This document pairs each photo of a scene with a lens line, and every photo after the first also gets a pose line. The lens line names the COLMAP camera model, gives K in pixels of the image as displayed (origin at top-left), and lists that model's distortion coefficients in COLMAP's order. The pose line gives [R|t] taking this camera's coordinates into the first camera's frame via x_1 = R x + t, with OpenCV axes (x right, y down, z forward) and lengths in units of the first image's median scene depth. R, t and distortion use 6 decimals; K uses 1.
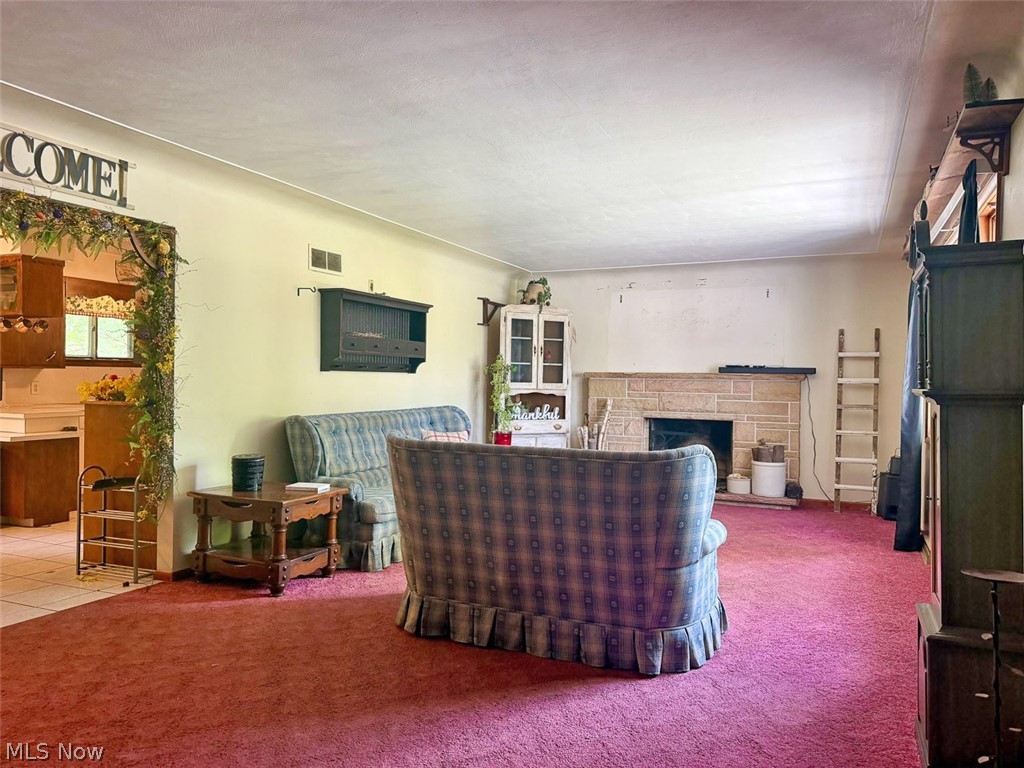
lens RADIAL K [[713.0, 0, 512.0], [0, 713.0, 384.0], [0, 0, 1]] dist [0.108337, -0.140158]
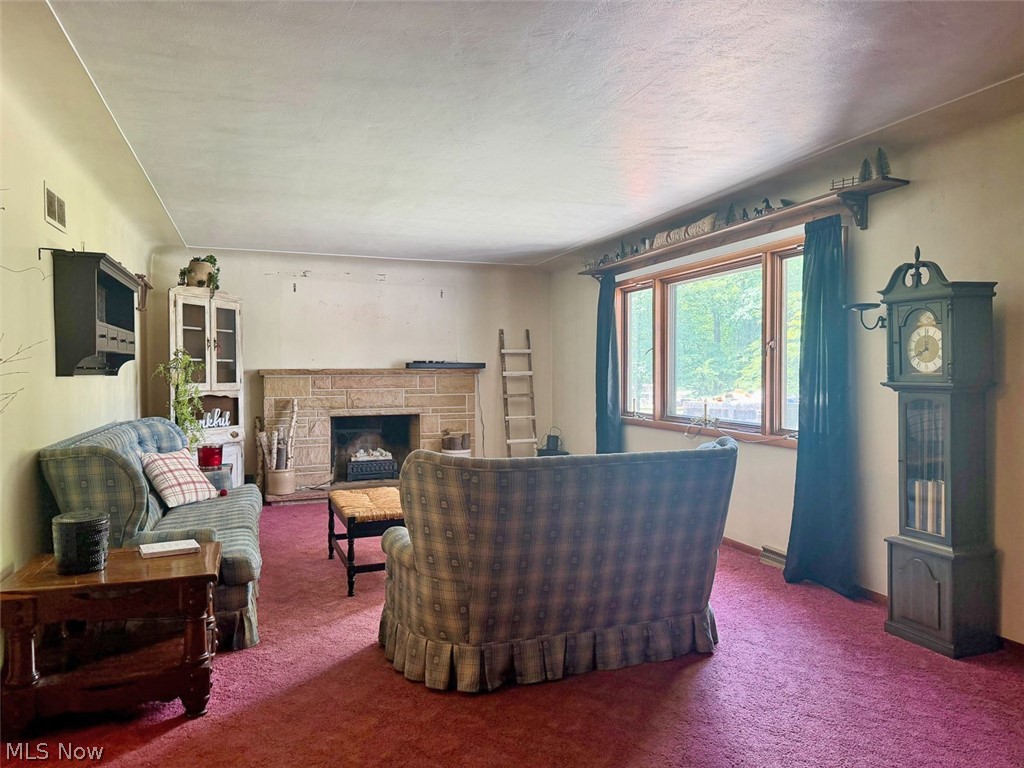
lens RADIAL K [[713.0, 0, 512.0], [0, 713.0, 384.0], [0, 0, 1]] dist [0.108337, -0.140158]
pose [[0.722866, -0.030271, 0.690325, -0.506350], [0.020435, 0.999539, 0.022433, -0.021250], [-0.690686, -0.002109, 0.723152, 0.275559]]
